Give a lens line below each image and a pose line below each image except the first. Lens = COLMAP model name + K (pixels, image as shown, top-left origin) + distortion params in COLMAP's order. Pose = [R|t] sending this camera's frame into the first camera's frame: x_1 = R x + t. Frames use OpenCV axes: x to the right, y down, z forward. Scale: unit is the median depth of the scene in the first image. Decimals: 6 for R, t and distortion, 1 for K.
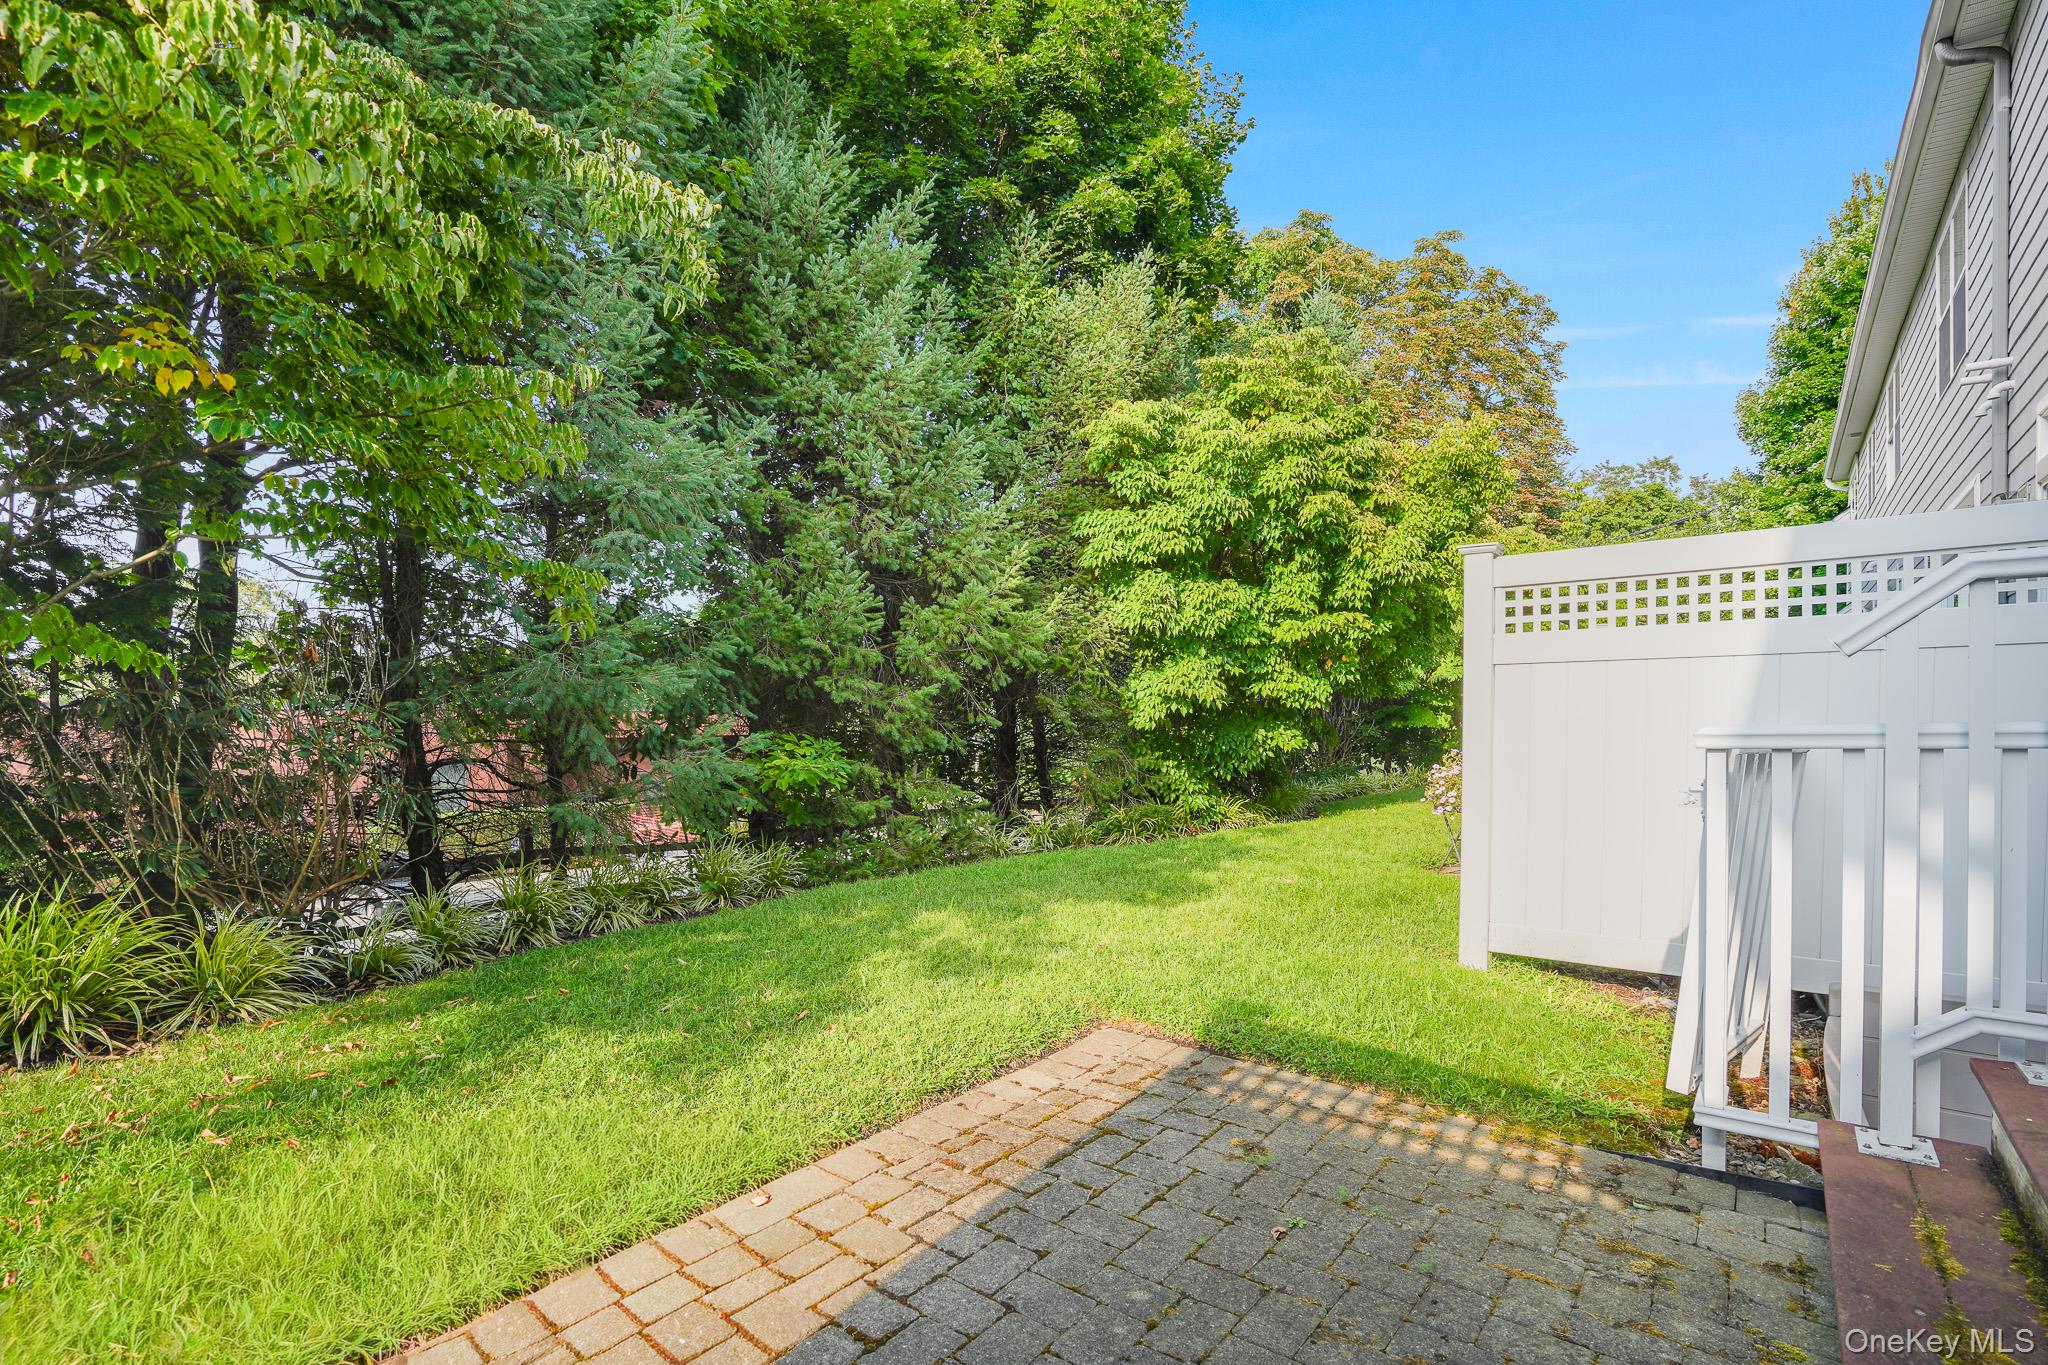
lens RADIAL K [[1011.0, 0, 1021.4], [0, 1011.0, 668.3], [0, 0, 1]] dist [-0.045748, 0.023550]
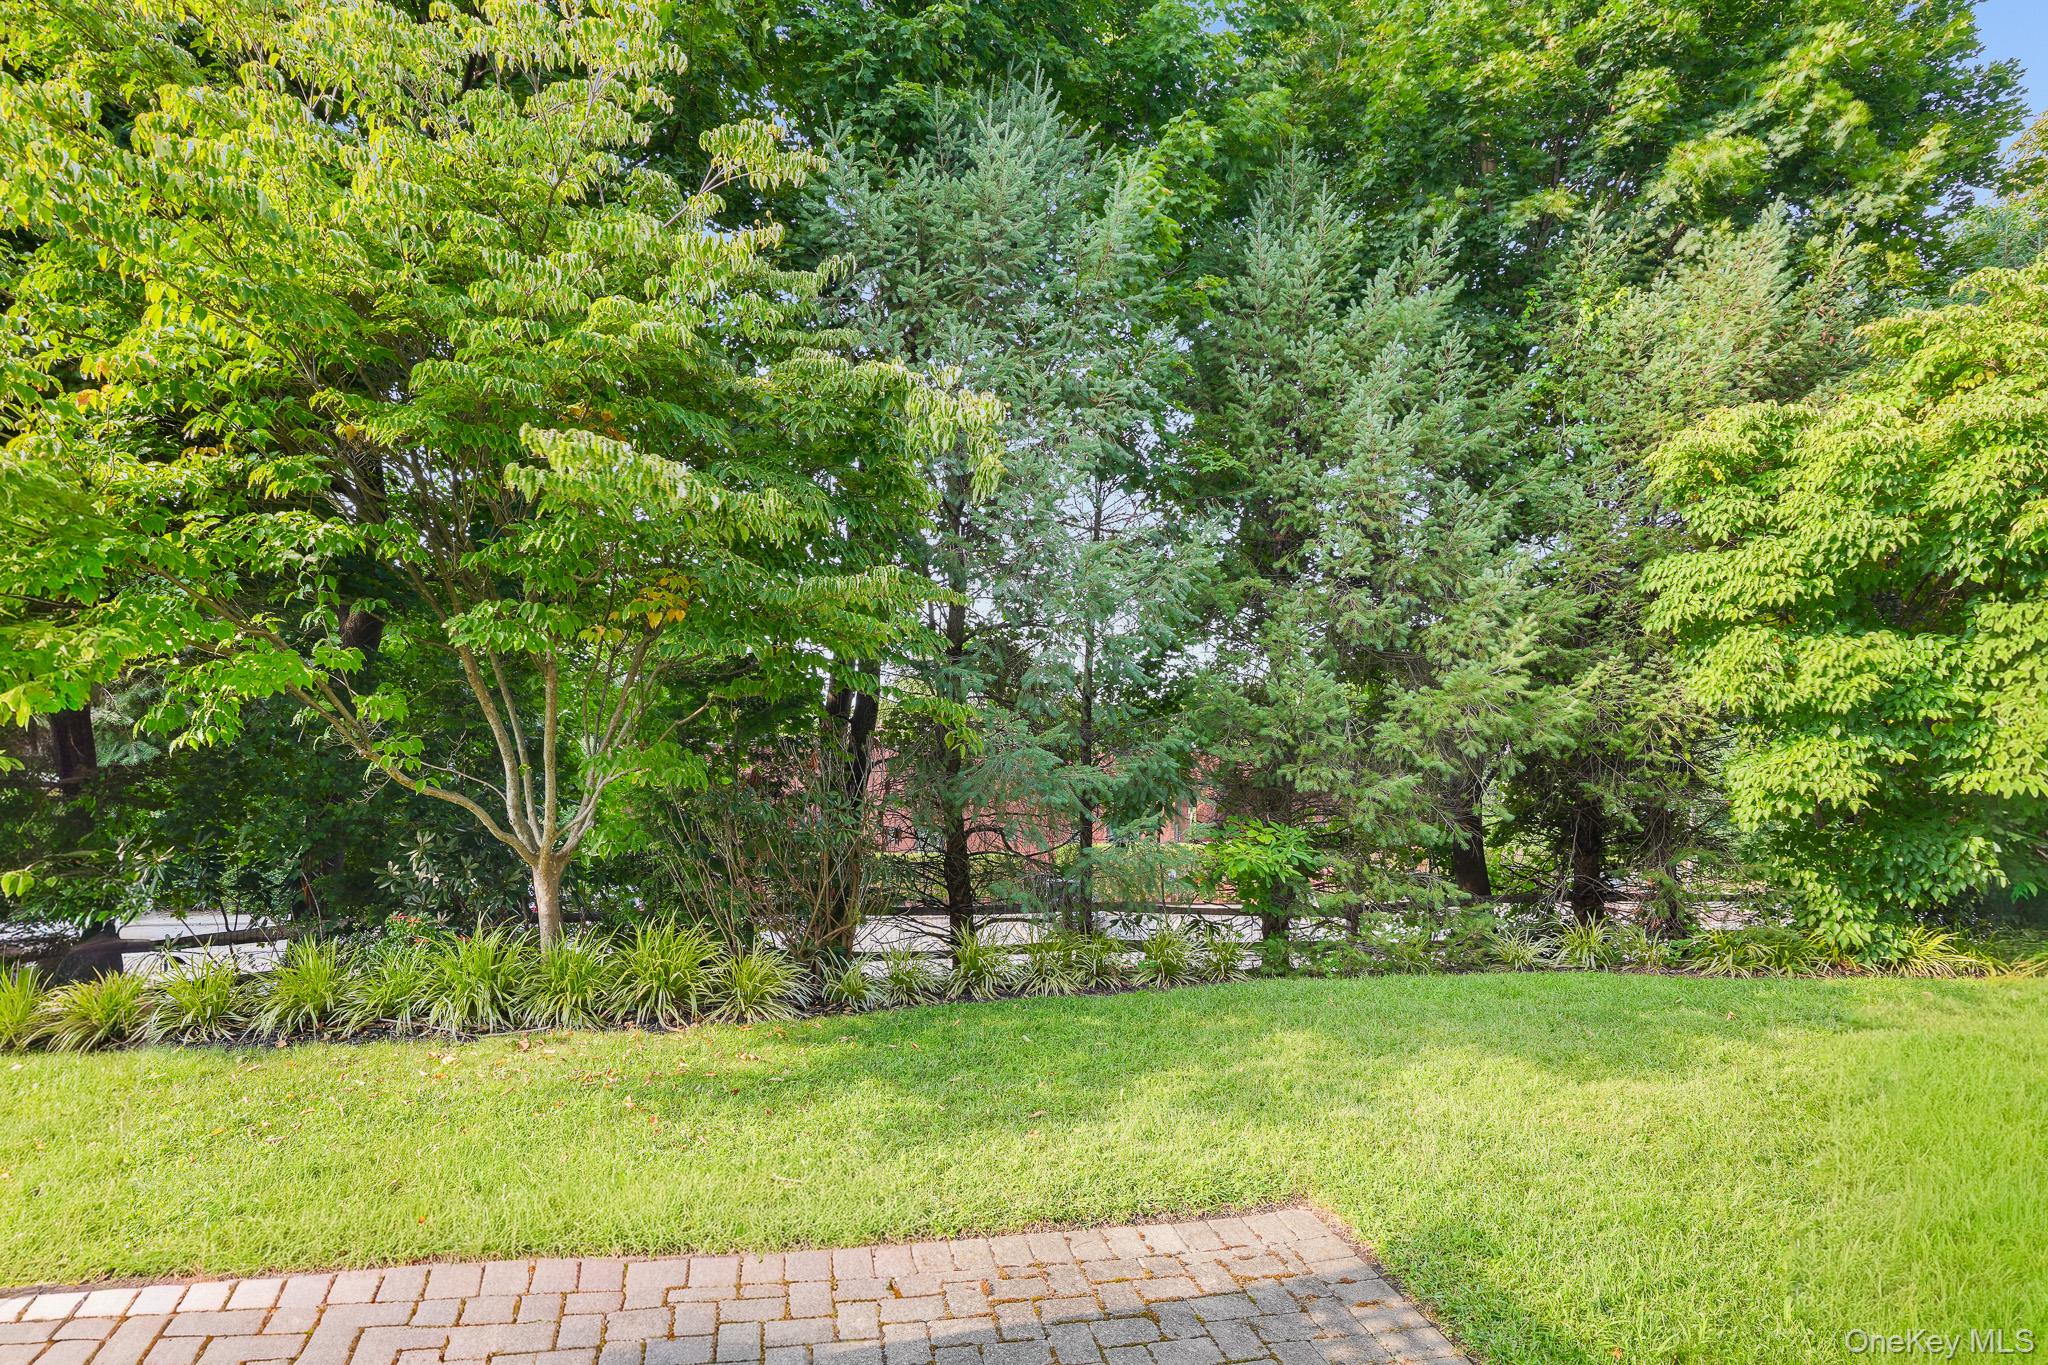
lens RADIAL K [[1011.0, 0, 1021.4], [0, 1011.0, 668.3], [0, 0, 1]] dist [-0.045748, 0.023550]
pose [[0.758628, -0.032861, -0.650695, 0.201796], [0.012169, 0.999268, -0.036277, -0.043279], [0.651411, 0.019602, 0.758472, 0.051763]]
